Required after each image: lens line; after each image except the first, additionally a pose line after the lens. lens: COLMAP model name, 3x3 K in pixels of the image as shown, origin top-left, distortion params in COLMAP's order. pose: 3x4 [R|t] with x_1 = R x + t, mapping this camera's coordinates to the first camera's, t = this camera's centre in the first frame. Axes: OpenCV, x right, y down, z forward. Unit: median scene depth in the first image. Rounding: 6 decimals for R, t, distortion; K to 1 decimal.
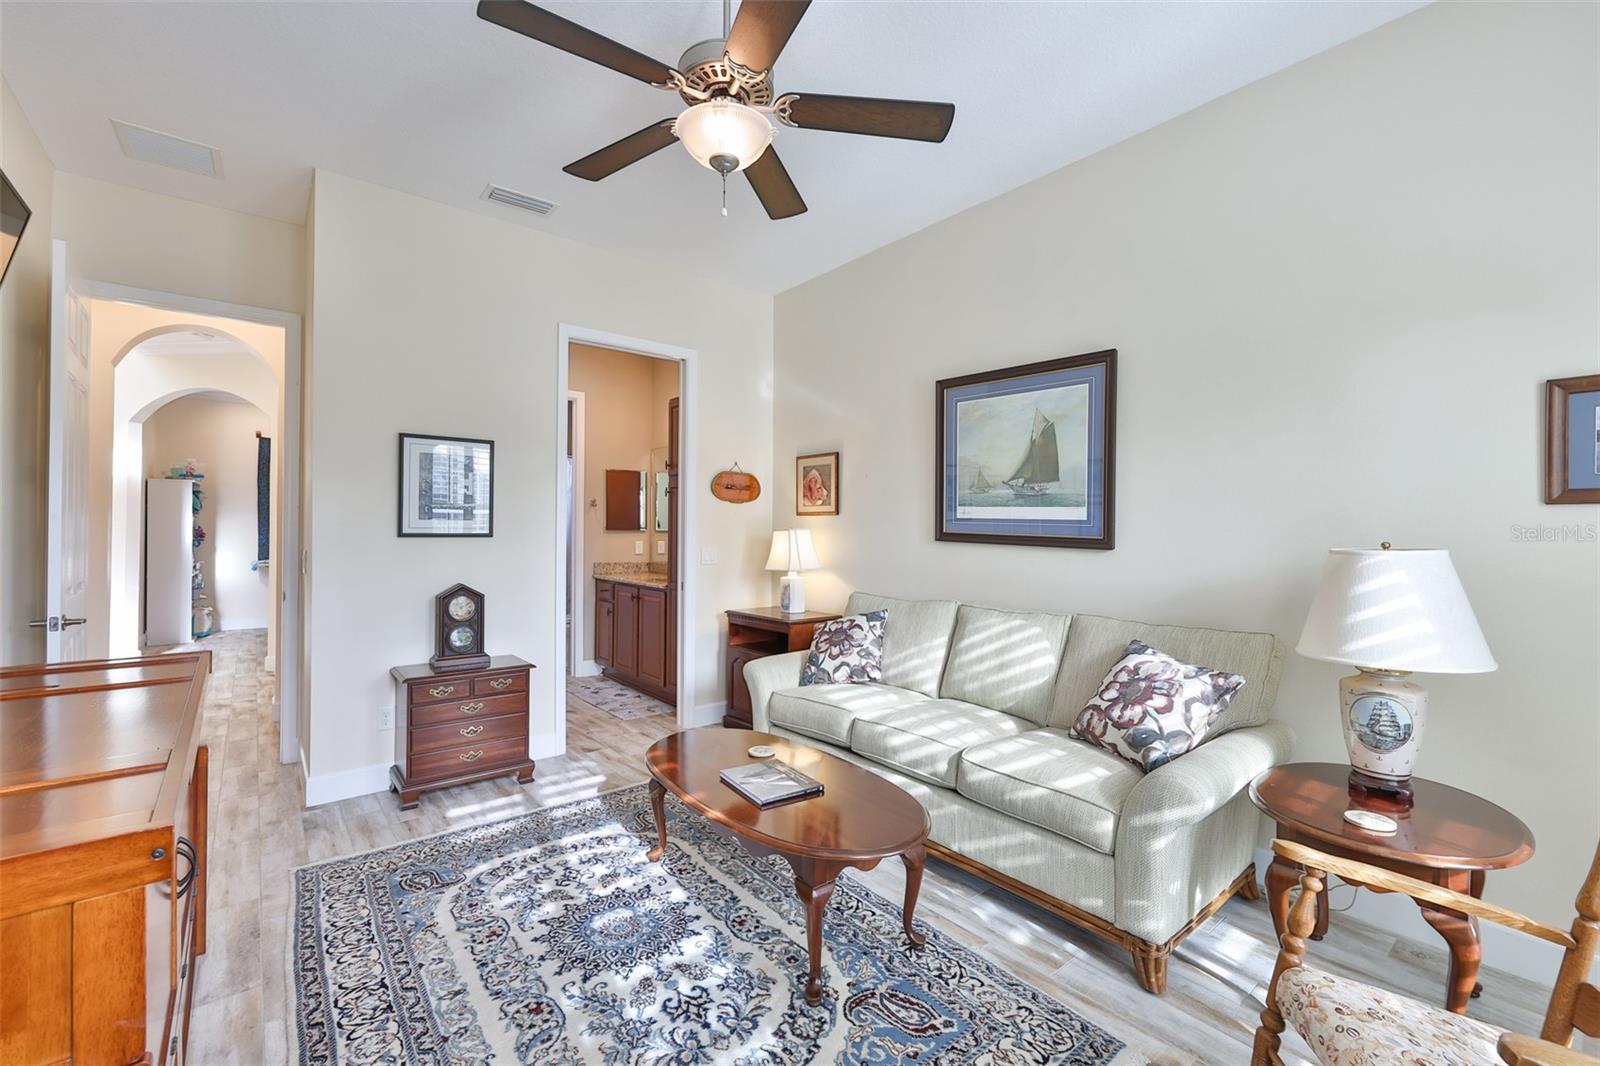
lens RADIAL K [[677.1, 0, 804.4], [0, 677.1, 534.6], [0, 0, 1]] dist [-0.005845, 0.000226]
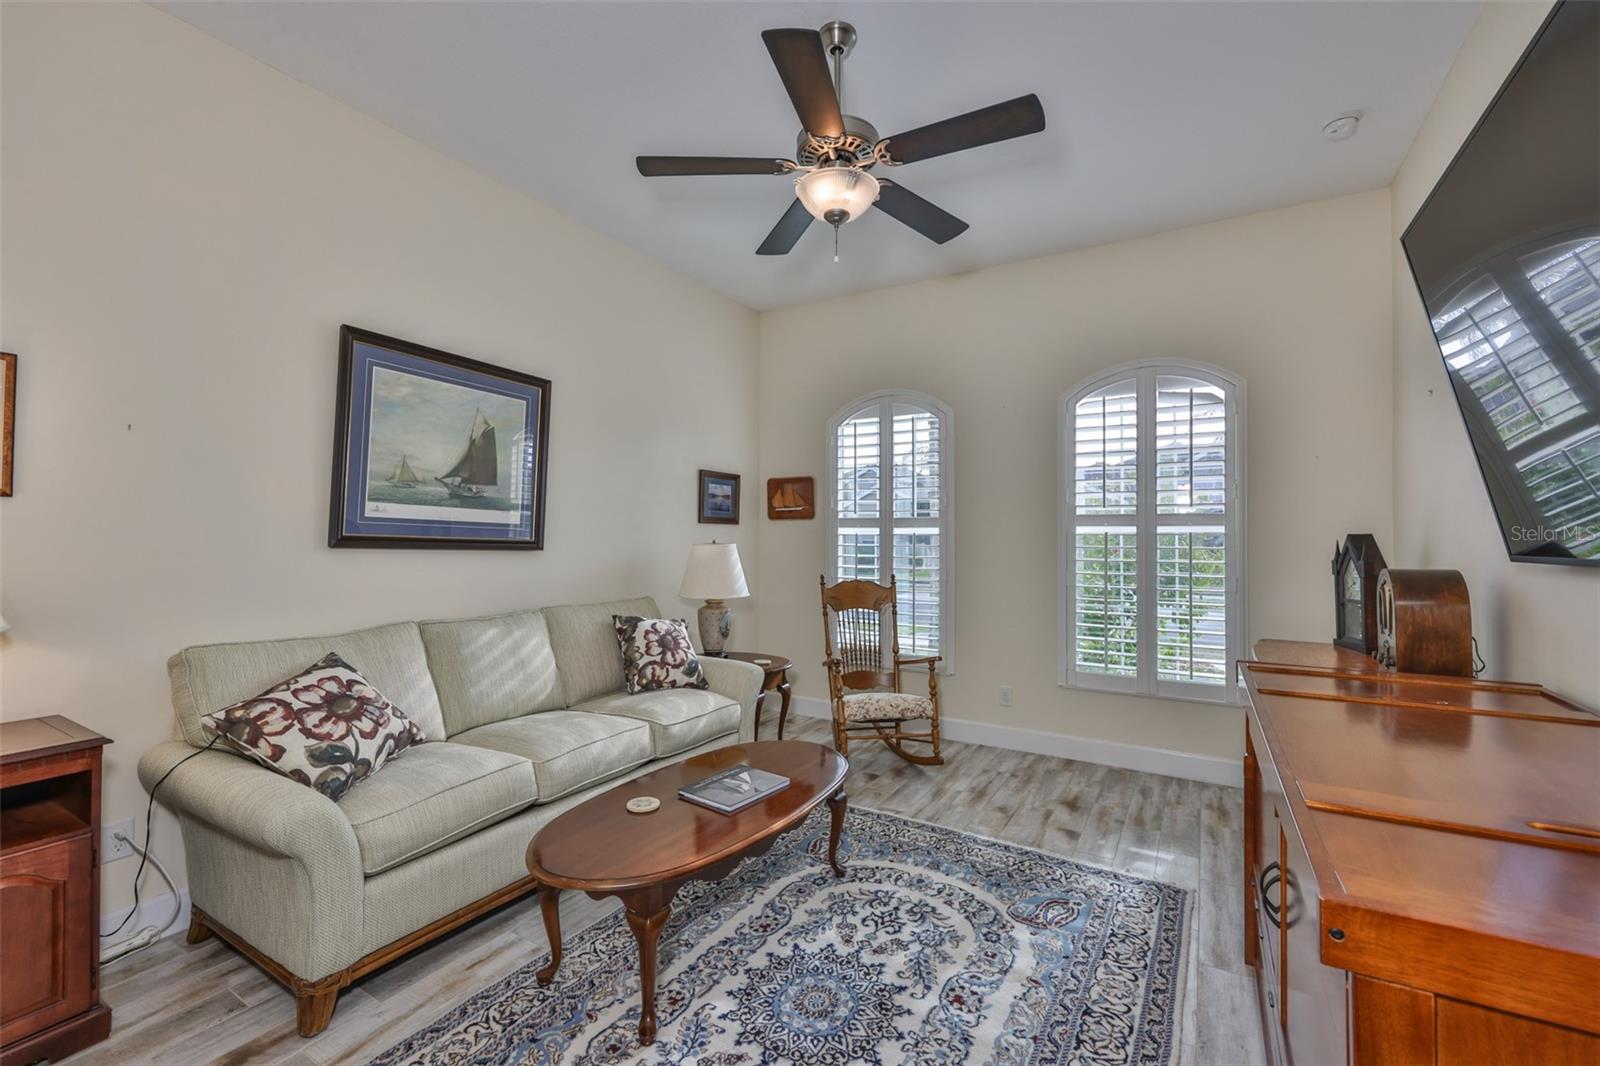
lens RADIAL K [[677.1, 0, 804.4], [0, 677.1, 534.6], [0, 0, 1]] dist [-0.005845, 0.000226]
pose [[-0.346947, 0.000774, 0.937884, -0.926665], [0.003830, 0.999992, 0.000592, -0.004101], [-0.937877, 0.003798, -0.346948, 1.138423]]
